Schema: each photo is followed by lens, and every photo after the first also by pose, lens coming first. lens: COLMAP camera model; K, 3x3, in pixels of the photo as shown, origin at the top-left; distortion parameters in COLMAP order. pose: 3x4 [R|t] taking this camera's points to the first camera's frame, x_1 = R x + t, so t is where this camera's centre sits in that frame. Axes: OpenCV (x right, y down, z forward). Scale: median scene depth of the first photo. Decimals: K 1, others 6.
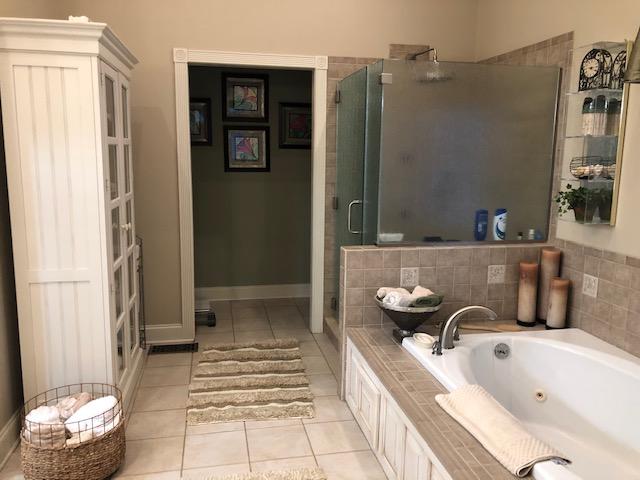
lens RADIAL K [[526.8, 0, 322.9], [0, 526.8, 240.8], [0, 0, 1]] dist [0.030598, -0.010687]
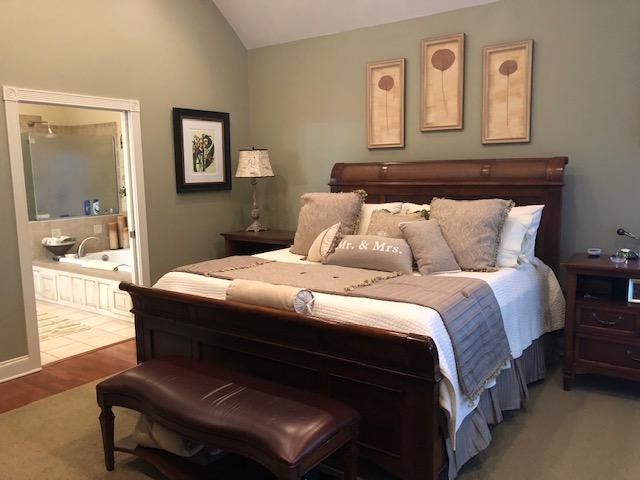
lens RADIAL K [[526.8, 0, 322.9], [0, 526.8, 240.8], [0, 0, 1]] dist [0.030598, -0.010687]
pose [[0.730574, -0.113140, 0.673395, -0.479318], [0.129598, 0.991227, 0.025938, 0.176368], [-0.670422, 0.068321, 0.738828, -1.257627]]
